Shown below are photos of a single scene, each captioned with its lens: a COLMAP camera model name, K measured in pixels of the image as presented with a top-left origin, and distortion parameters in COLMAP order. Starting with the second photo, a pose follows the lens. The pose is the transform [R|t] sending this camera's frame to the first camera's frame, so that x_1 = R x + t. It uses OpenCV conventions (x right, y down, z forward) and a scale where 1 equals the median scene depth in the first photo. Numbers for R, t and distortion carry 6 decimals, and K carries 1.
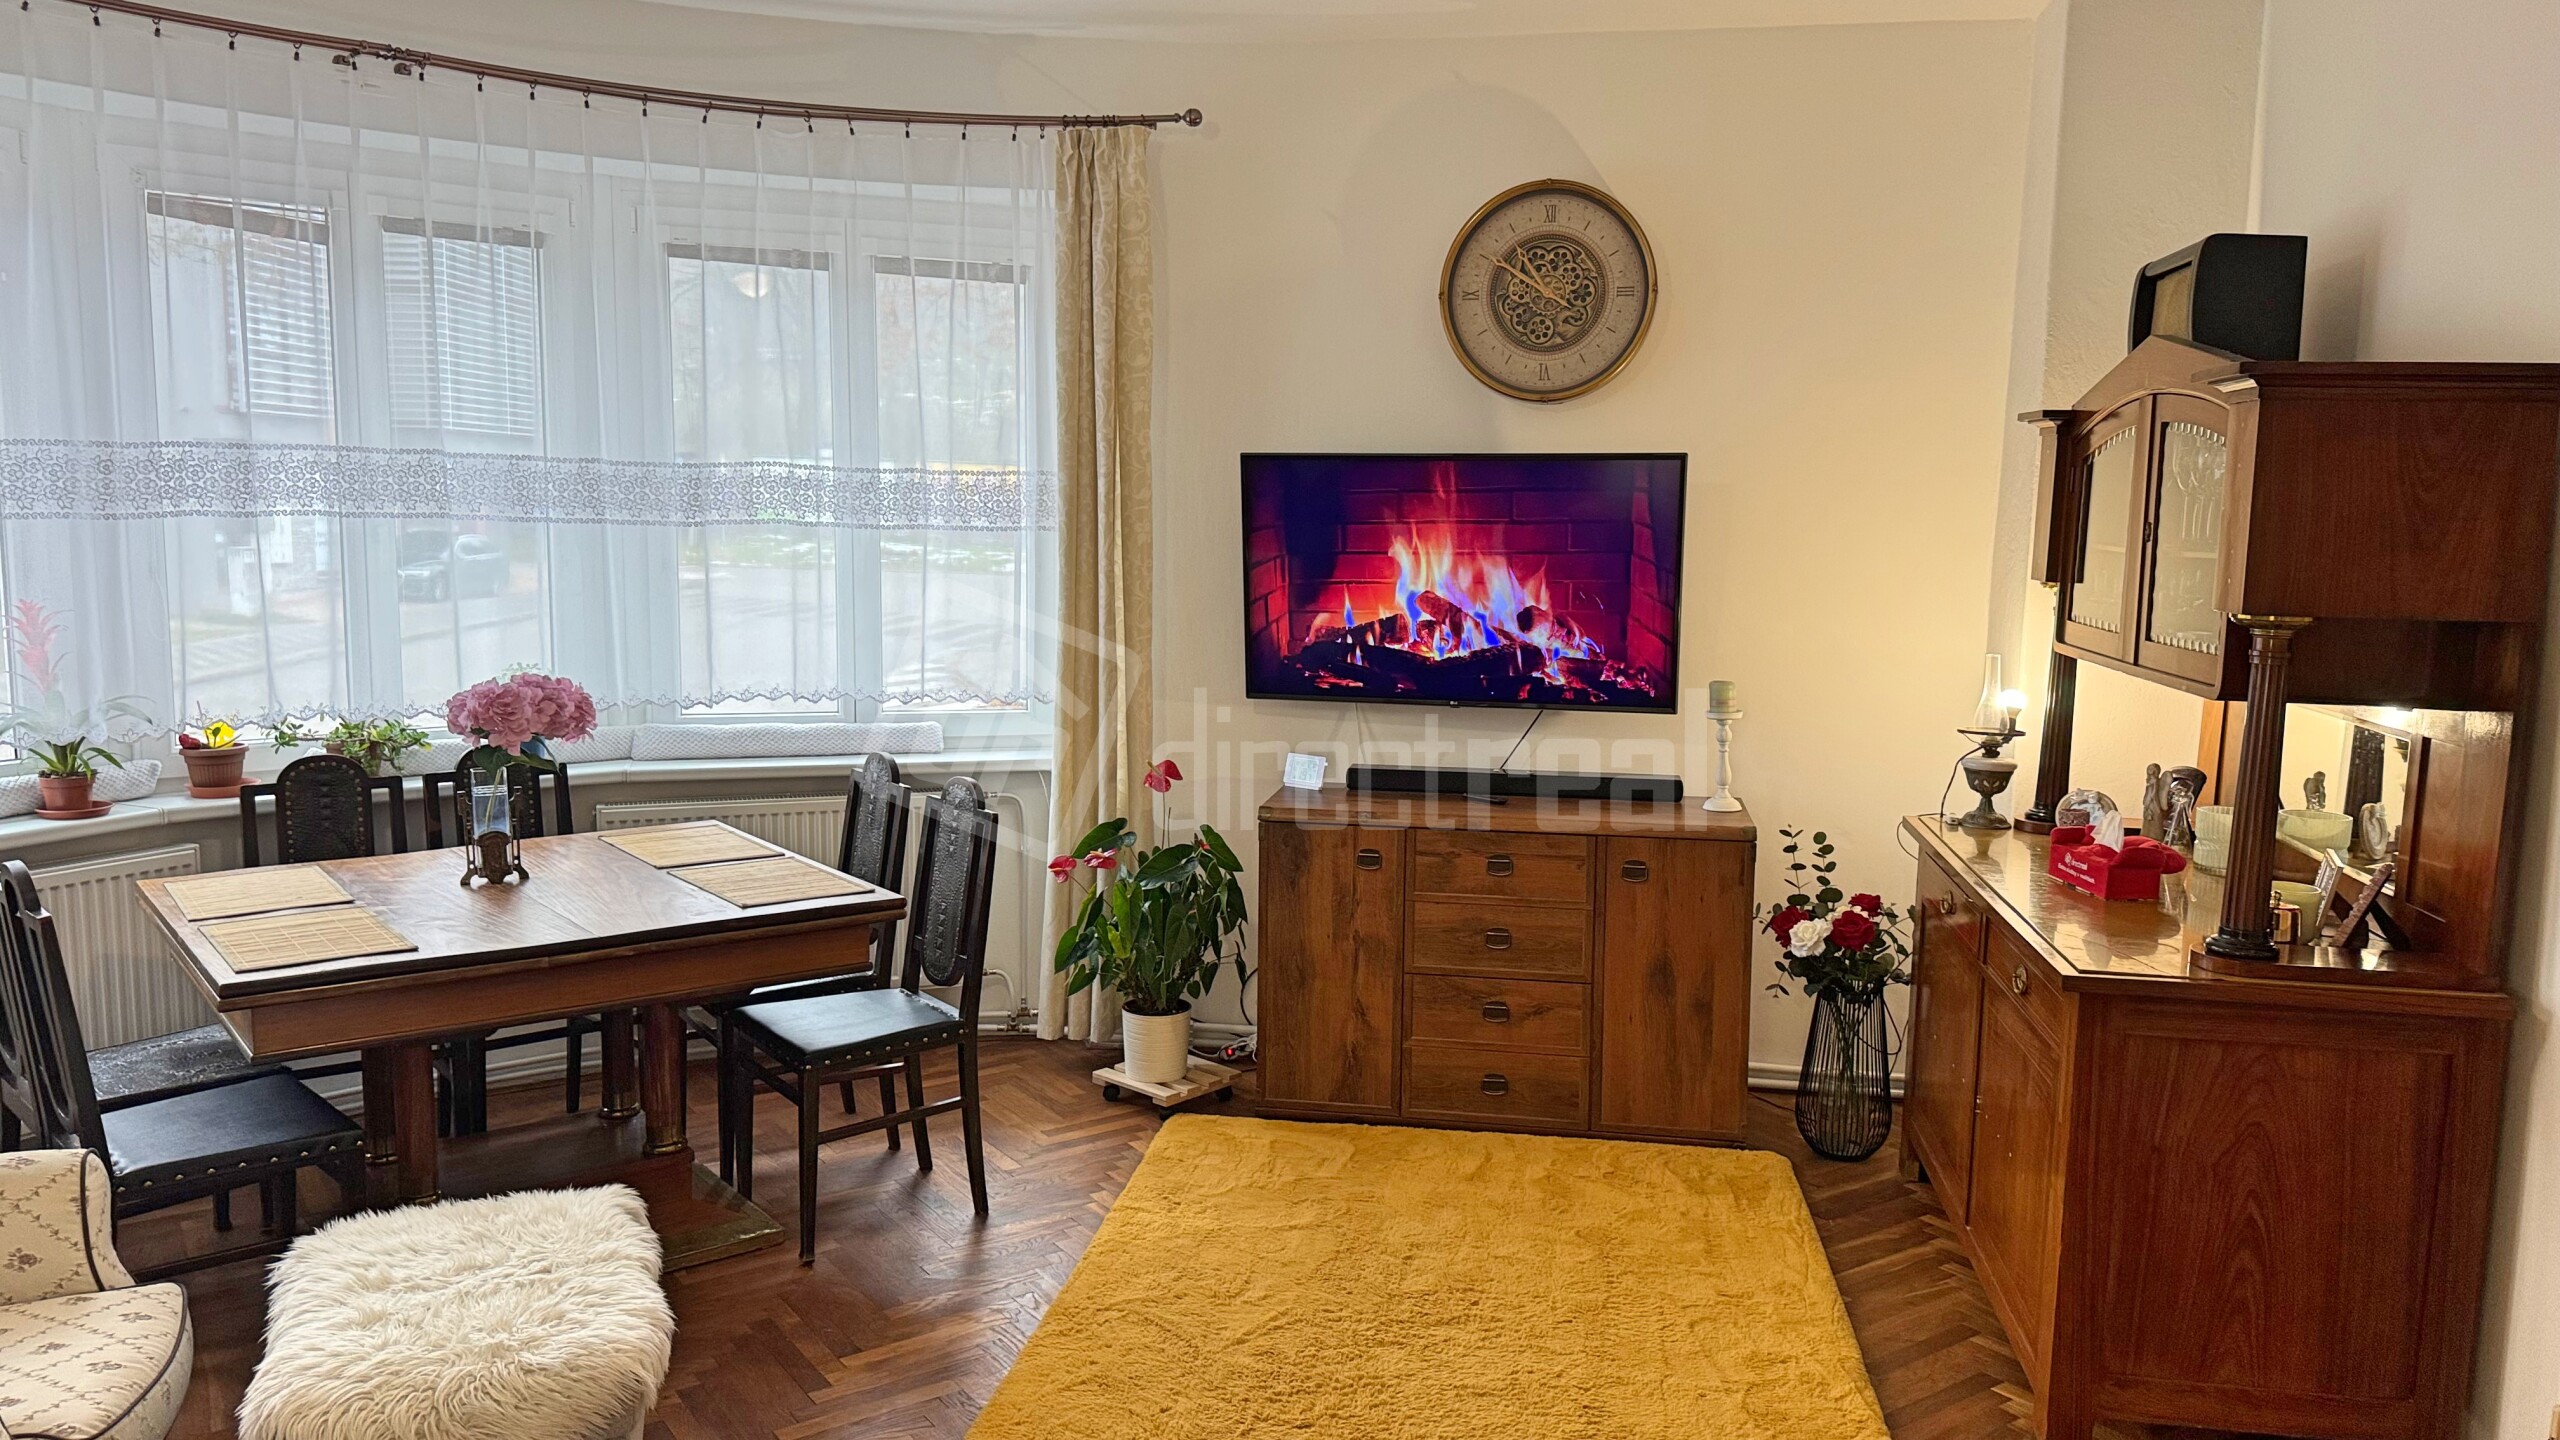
lens RADIAL K [[1777.4, 0, 1239.9], [0, 1777.4, 746.6], [0, 0, 1]] dist [0.067895, -0.069736]
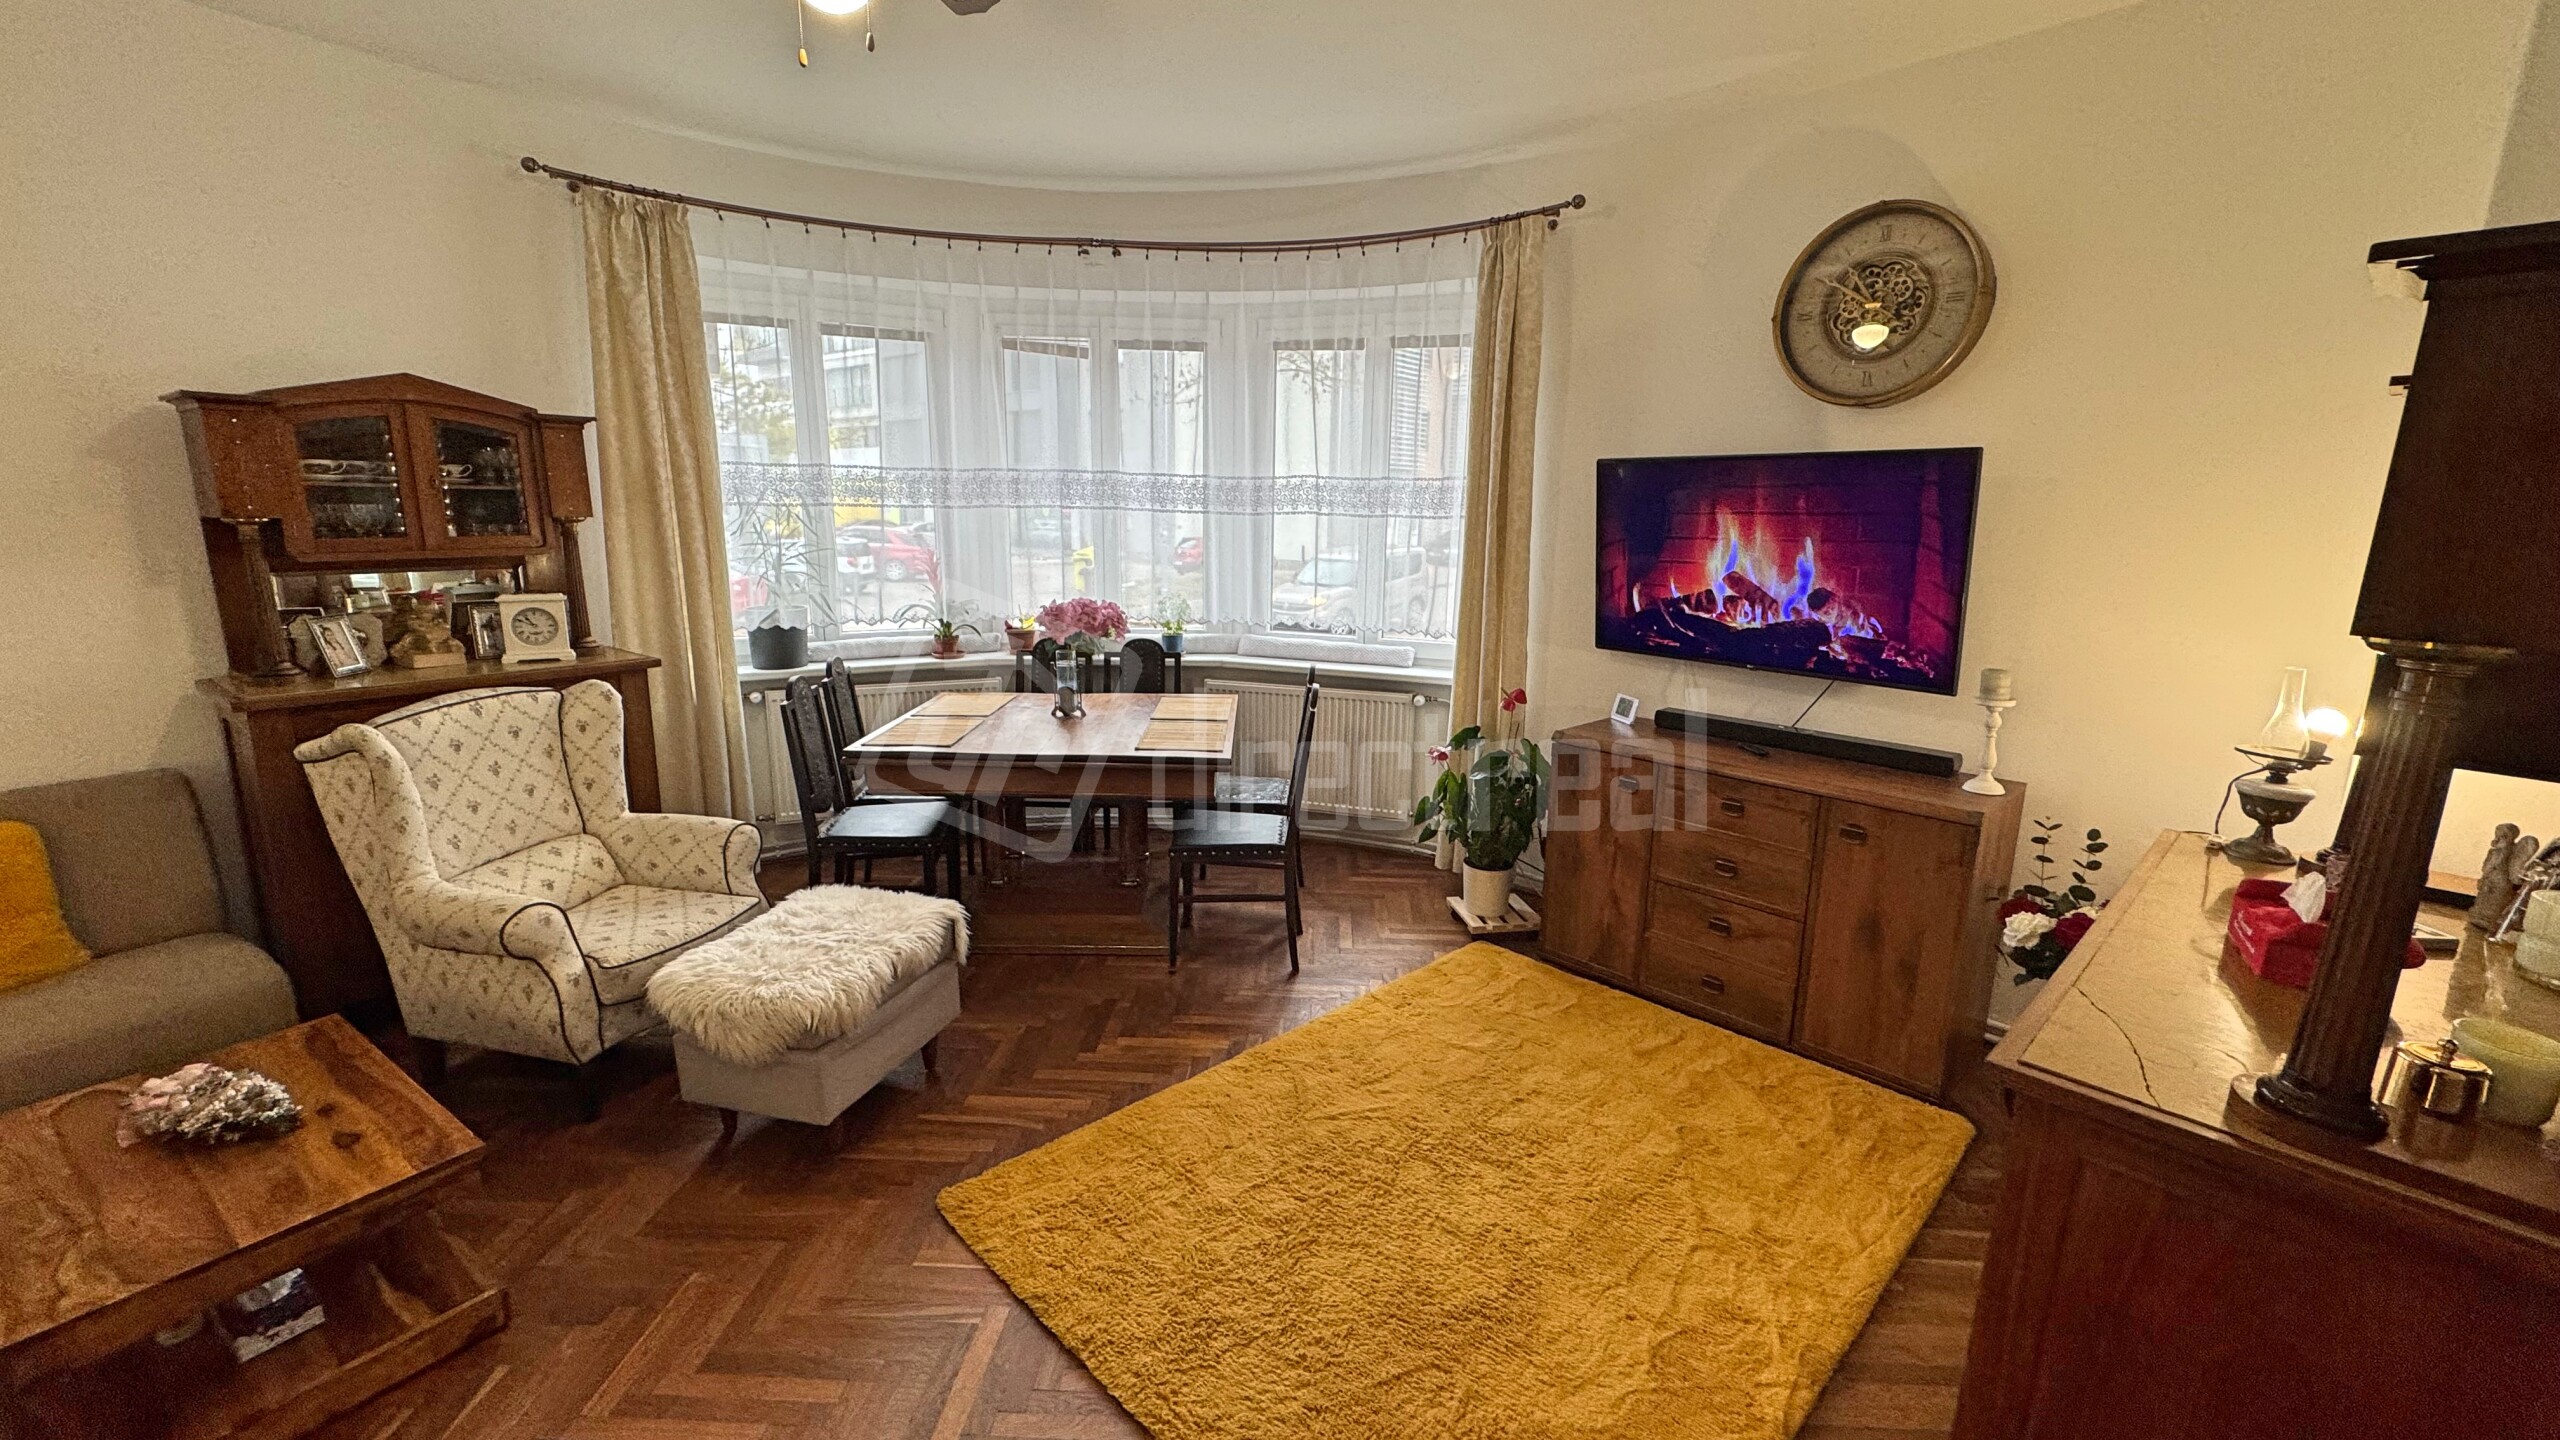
lens RADIAL K [[1010.3, 0, 1264.2], [0, 1010.3, 718.1], [0, 0, 1]] dist [-0.004120, 0.001373]
pose [[0.797790, 0.123898, -0.590068, 0.280509], [-0.086038, 0.992037, 0.091974, -0.026004], [0.596765, -0.022608, 0.802098, 0.273332]]
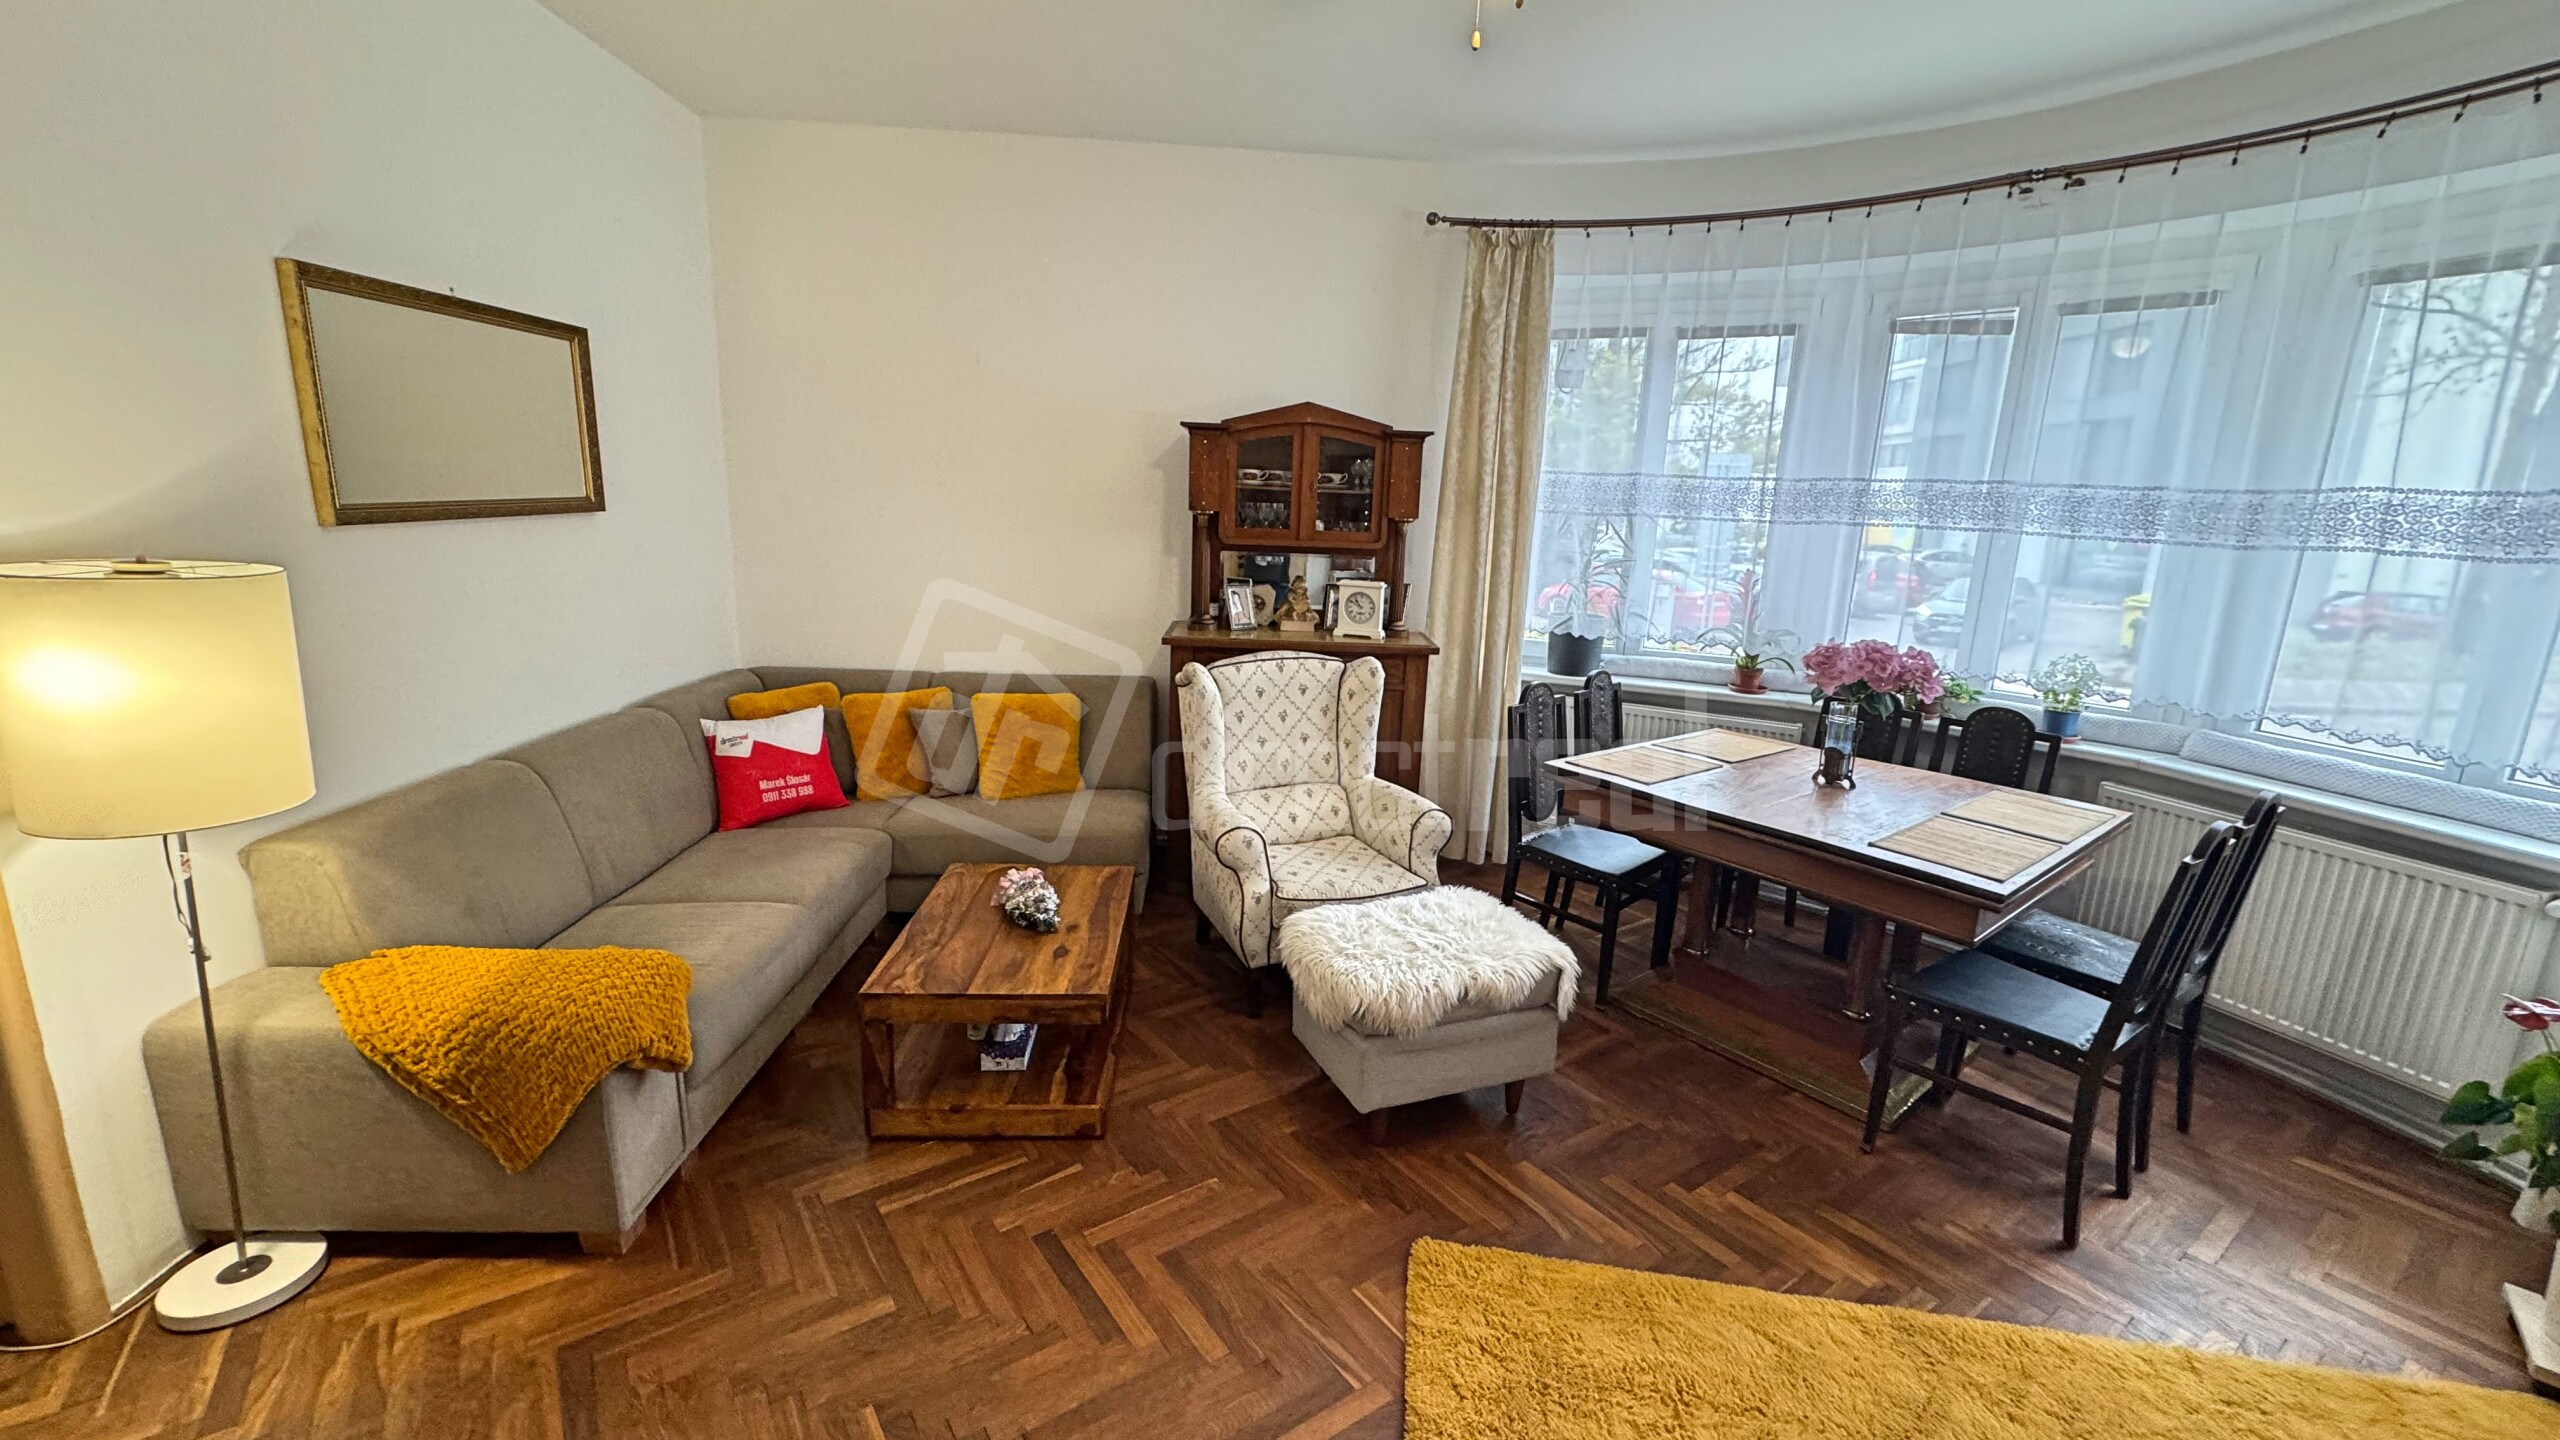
lens RADIAL K [[1010.3, 0, 1282.0], [0, 1010.3, 714.3], [0, 0, 1]] dist [-0.004120, 0.001373]
pose [[0.023257, 0.198650, -0.979794, 0.295332], [-0.174382, 0.965841, 0.191682, -0.046351], [0.984403, 0.166400, 0.057103, 0.445677]]
